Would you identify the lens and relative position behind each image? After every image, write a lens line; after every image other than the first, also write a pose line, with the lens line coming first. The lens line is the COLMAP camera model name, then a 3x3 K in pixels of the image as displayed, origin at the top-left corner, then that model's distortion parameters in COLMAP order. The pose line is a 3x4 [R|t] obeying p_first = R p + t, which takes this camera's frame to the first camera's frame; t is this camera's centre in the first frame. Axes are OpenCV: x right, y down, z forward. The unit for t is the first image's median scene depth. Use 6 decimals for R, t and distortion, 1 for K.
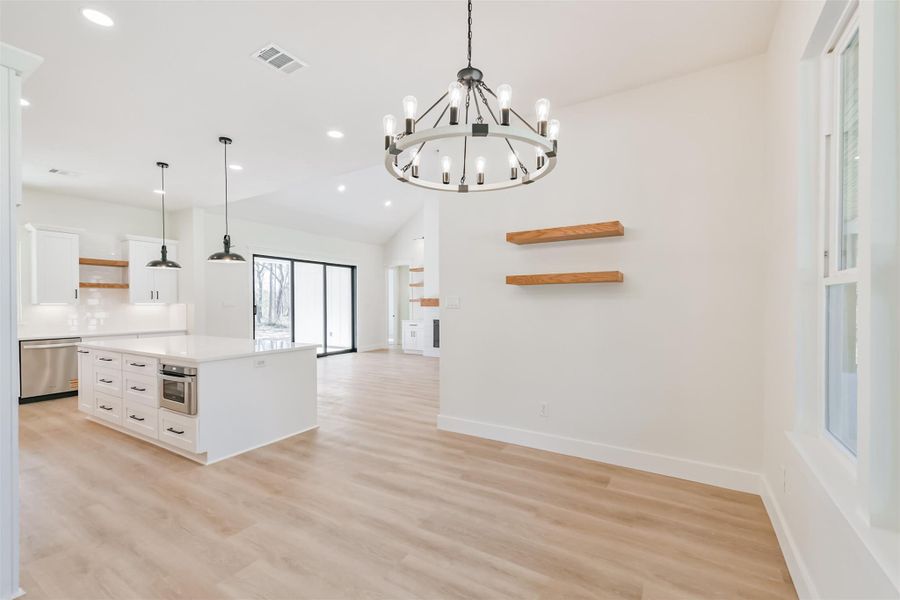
lens RADIAL K [[386.5, 0, 452.3], [0, 386.5, 306.4], [0, 0, 1]] dist [0.027691, -0.012423]
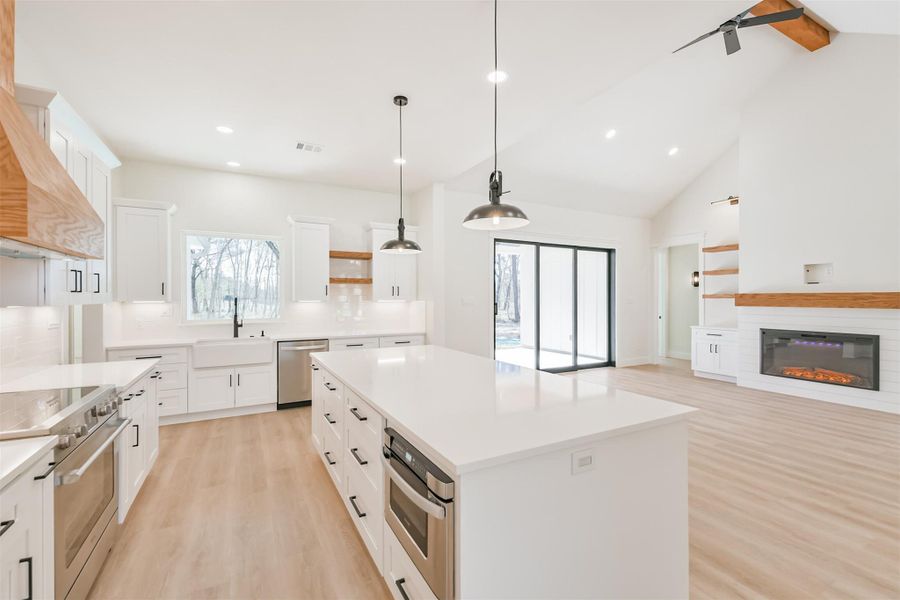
lens RADIAL K [[390.5, 0, 450.0], [0, 390.5, 300.0], [0, 0, 1]] dist [0.028226, -0.011085]
pose [[0.862613, 0.004631, -0.505844, -0.250098], [-0.005893, 0.999982, -0.000896, -0.009948], [0.505831, 0.003754, 0.862625, 0.358123]]
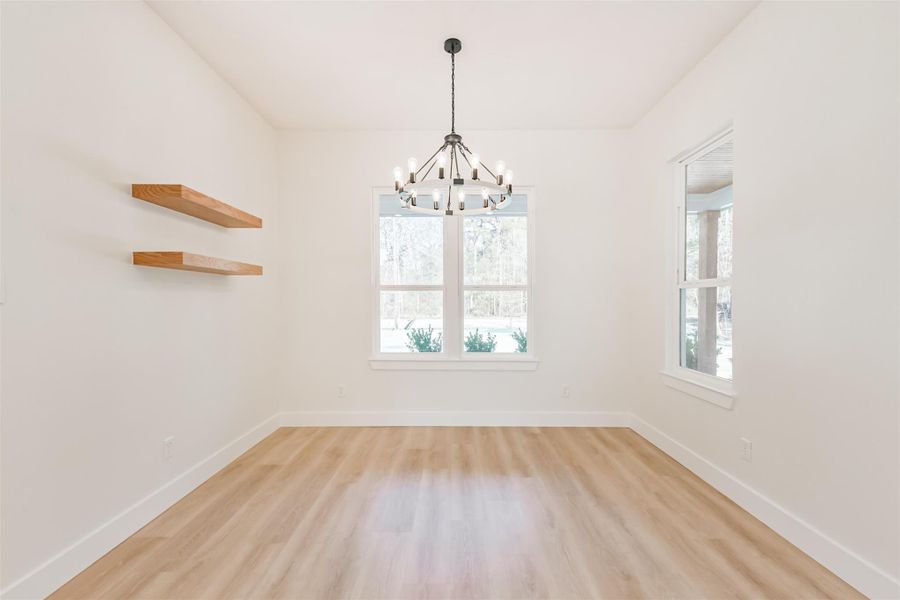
lens RADIAL K [[386.5, 0, 452.3], [0, 386.5, 306.4], [0, 0, 1]] dist [0.027691, -0.012423]
pose [[-0.527503, -0.005621, 0.849535, -0.367091], [0.008668, 0.999890, 0.011998, 0.004409], [-0.849509, 0.013693, -0.527397, 0.548983]]
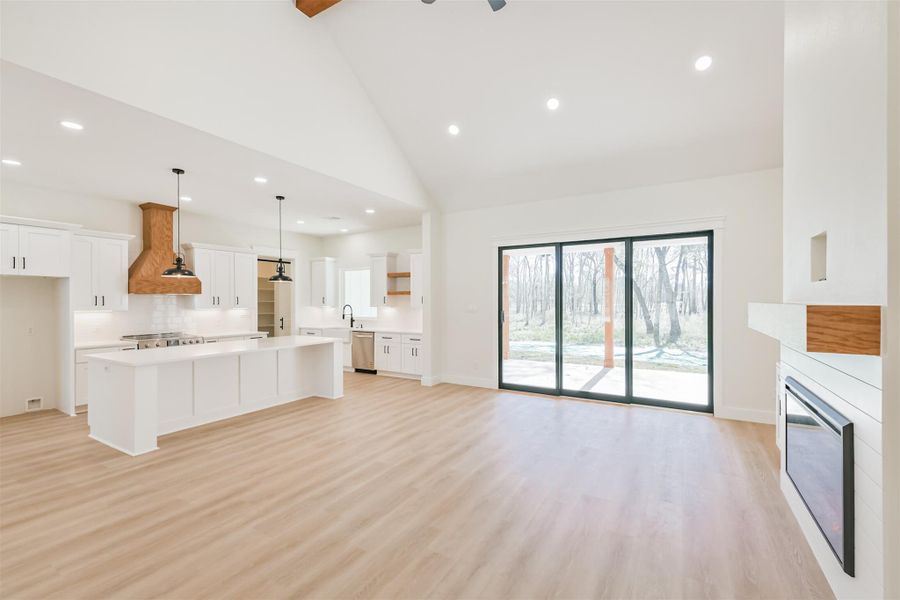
lens RADIAL K [[390.5, 0, 450.0], [0, 390.5, 300.0], [0, 0, 1]] dist [0.028226, -0.011085]
pose [[0.007761, 0.001527, -0.999969, 0.394064], [-0.005568, 0.999983, 0.001483, -0.034326], [0.999954, 0.005556, 0.007769, 1.205621]]
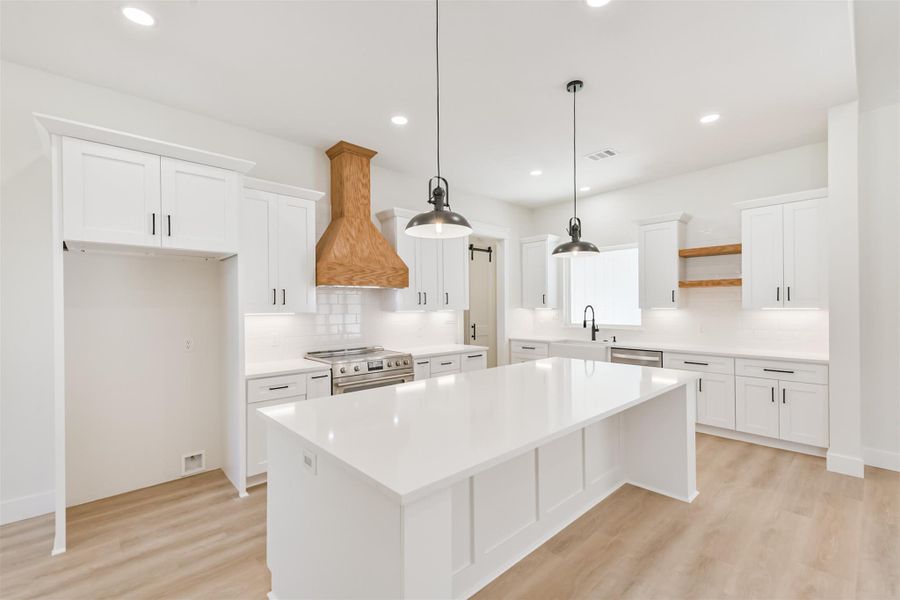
lens RADIAL K [[386.5, 0, 452.3], [0, 386.5, 306.4], [0, 0, 1]] dist [0.027691, -0.012423]
pose [[-0.269728, 0.004785, -0.962925, -0.077965], [0.000344, 0.999988, 0.004873, -0.014918], [0.962936, 0.000983, -0.269727, 0.775419]]
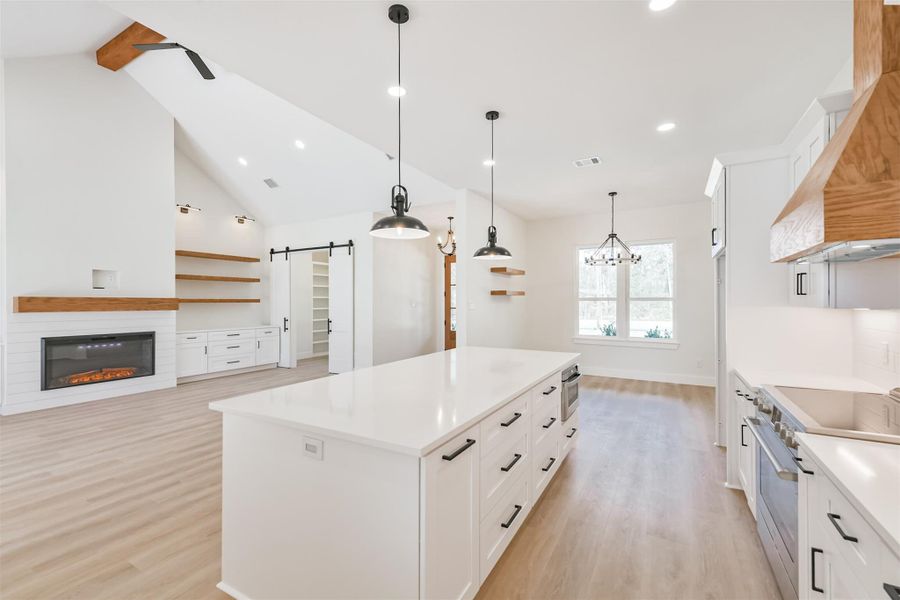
lens RADIAL K [[386.5, 0, 452.3], [0, 386.5, 306.4], [0, 0, 1]] dist [0.027691, -0.012423]
pose [[-0.040547, -0.006850, 0.999154, -0.955624], [0.008002, 0.999942, 0.007180, -0.010610], [-0.999146, 0.008286, -0.040490, 0.758193]]
